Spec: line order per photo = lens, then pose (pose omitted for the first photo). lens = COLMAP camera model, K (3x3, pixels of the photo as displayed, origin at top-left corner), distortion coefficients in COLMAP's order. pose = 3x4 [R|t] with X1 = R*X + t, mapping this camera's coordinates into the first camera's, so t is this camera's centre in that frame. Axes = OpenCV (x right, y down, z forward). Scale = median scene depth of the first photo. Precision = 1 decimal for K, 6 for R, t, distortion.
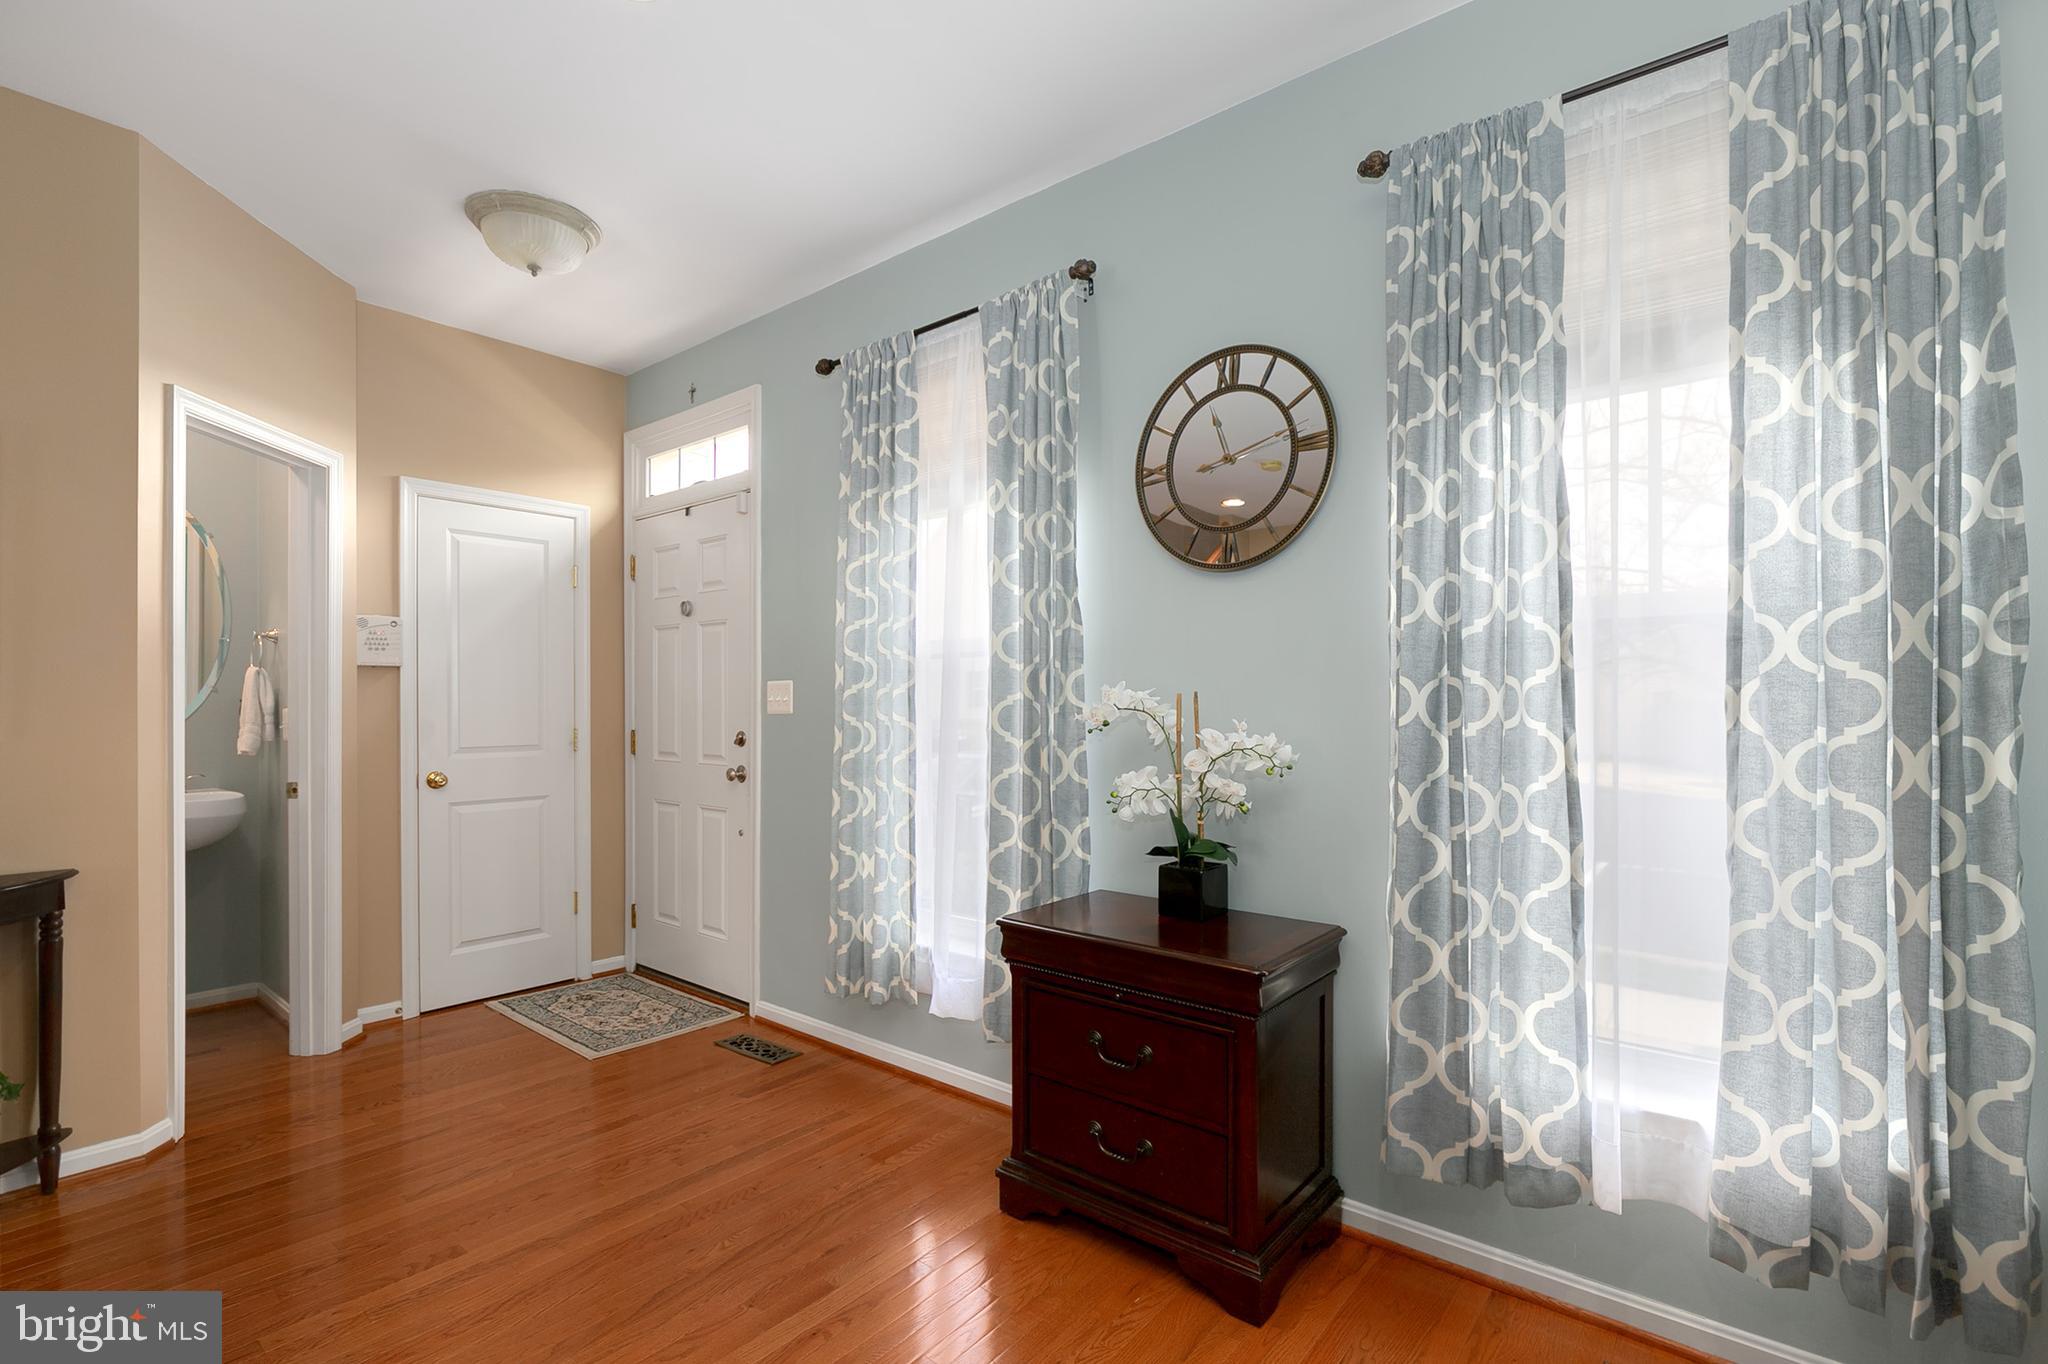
lens RADIAL K [[989.4, 0, 1036.9], [0, 989.4, 705.8], [0, 0, 1]] dist [-0.018037, 0.009182]
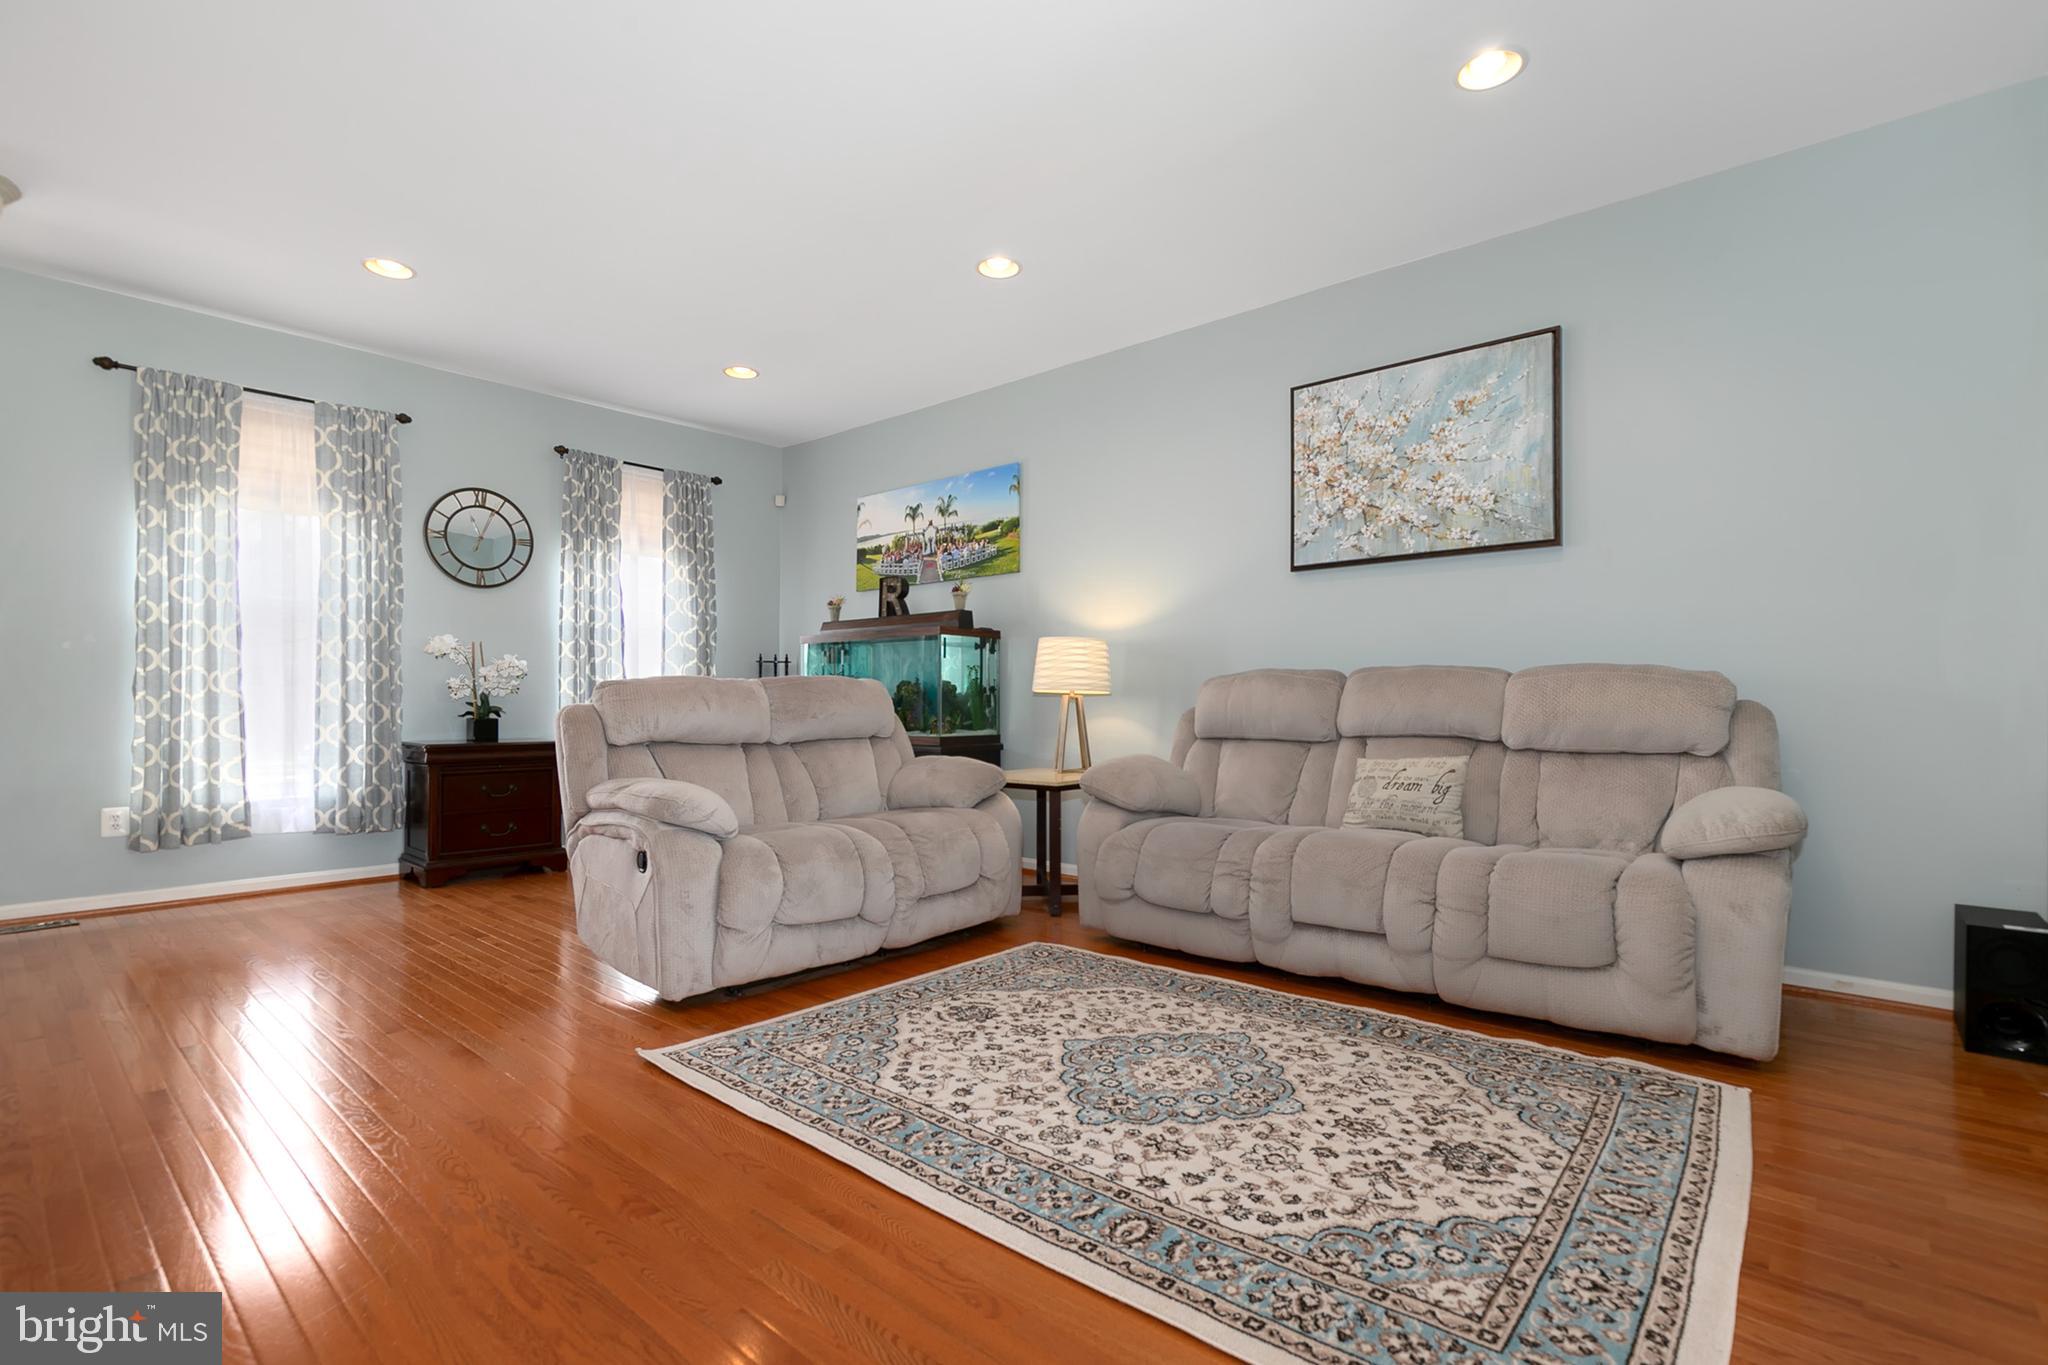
lens RADIAL K [[989.4, 0, 1036.9], [0, 989.4, 706.3], [0, 0, 1]] dist [-0.018037, 0.009182]
pose [[-0.003133, -0.001528, 0.999994, -2.623286], [0.000771, 0.999999, 0.001530, 0.164805], [-0.999995, 0.000776, -0.003132, -0.321698]]
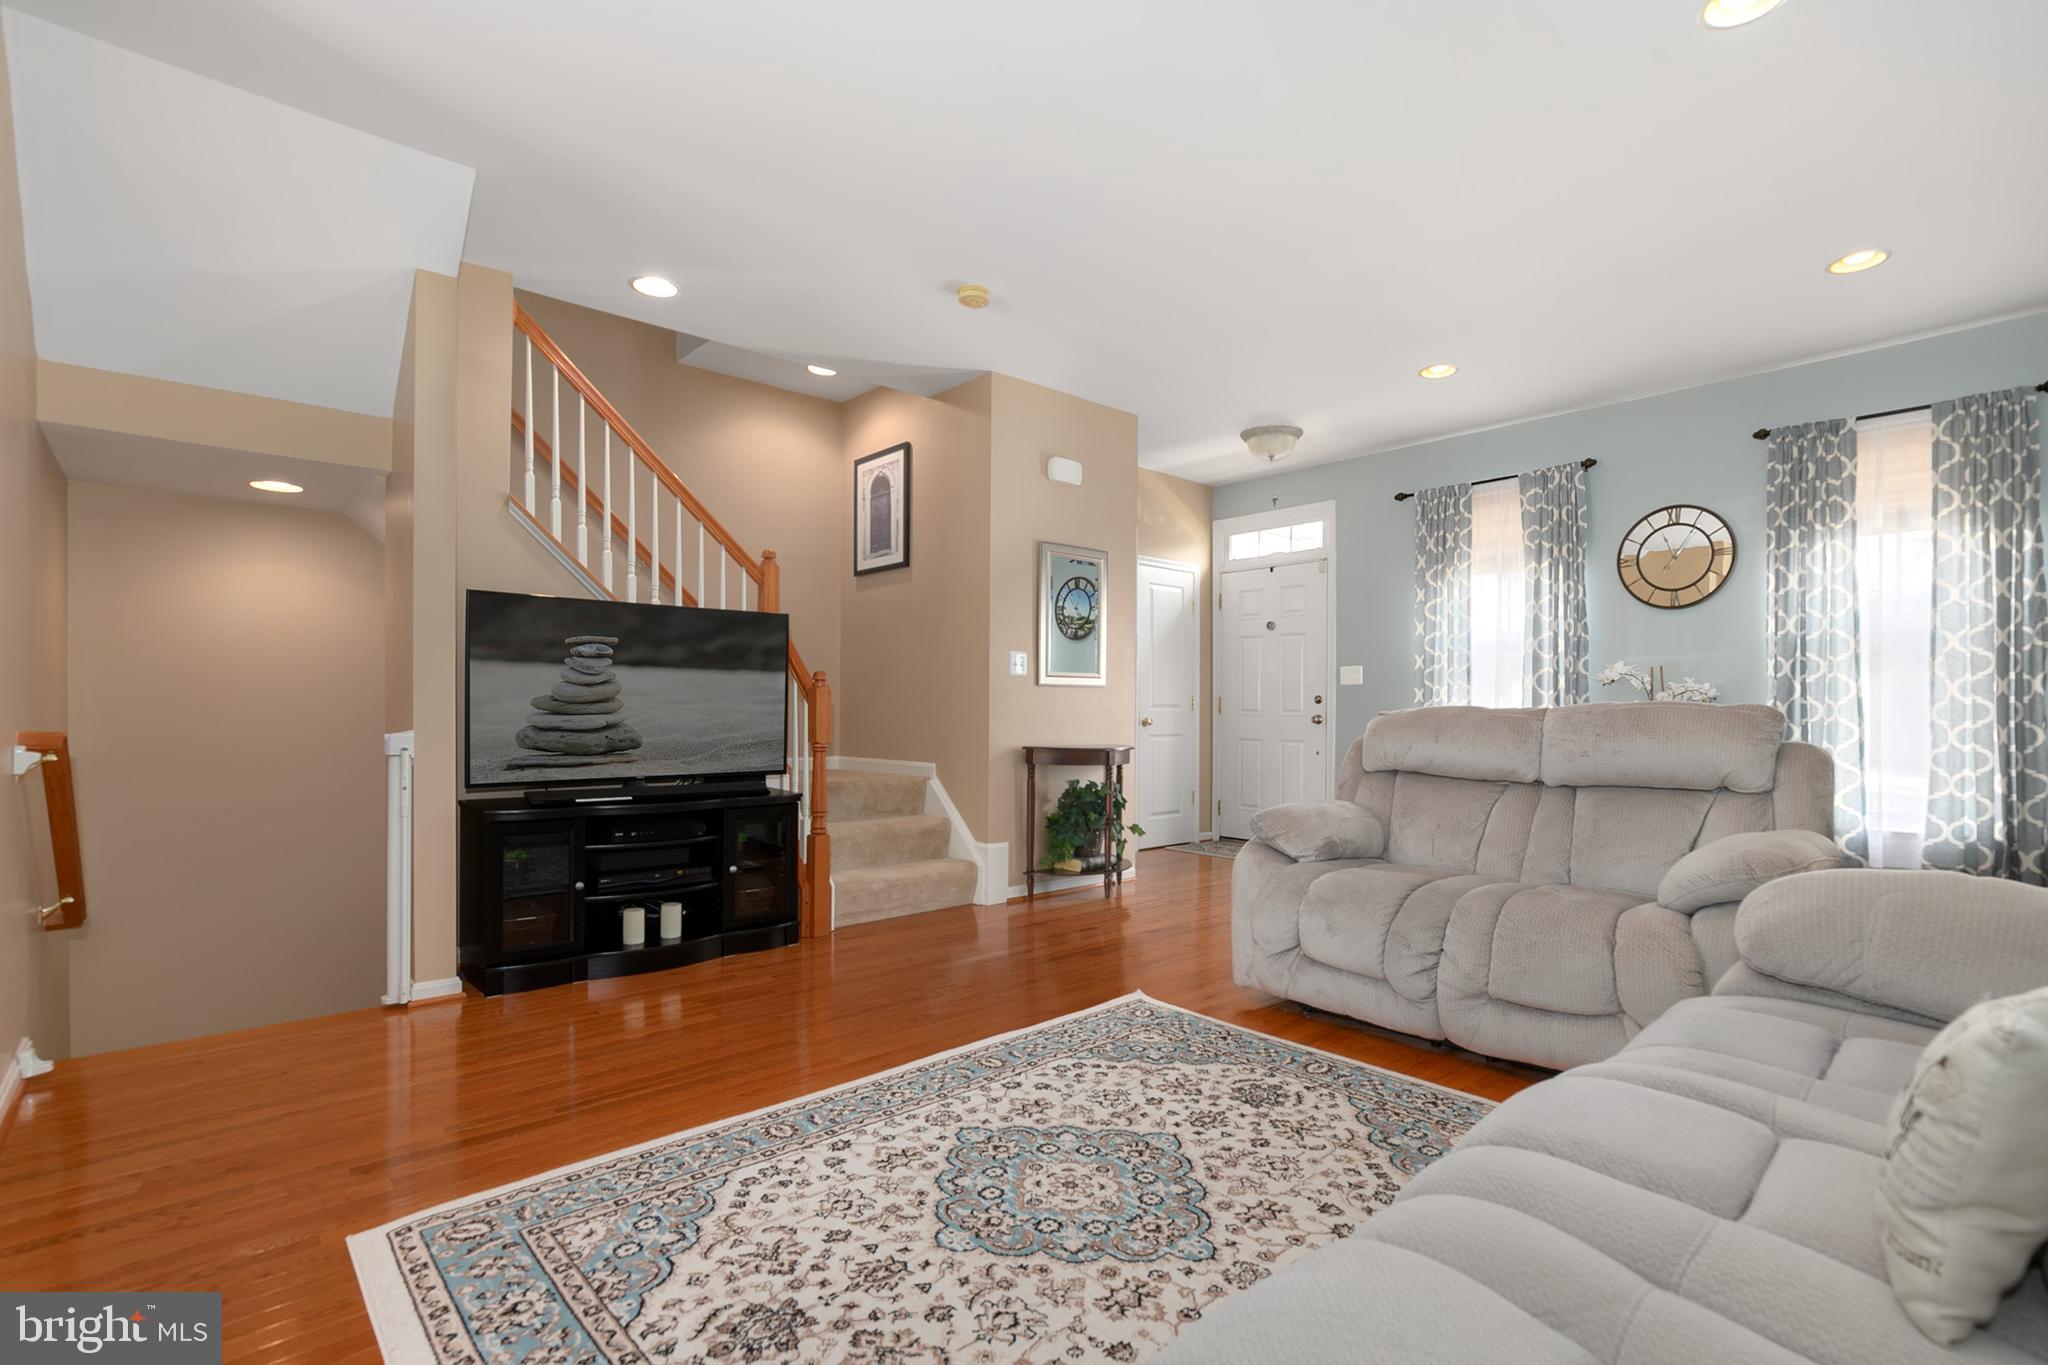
lens RADIAL K [[989.4, 0, 1036.9], [0, 989.4, 706.3], [0, 0, 1]] dist [-0.018037, 0.009182]
pose [[0.987635, 0.005667, -0.156668, -1.075618], [-0.006513, 0.999967, -0.004887, 0.119369], [0.156635, 0.005847, 0.987639, -1.700678]]
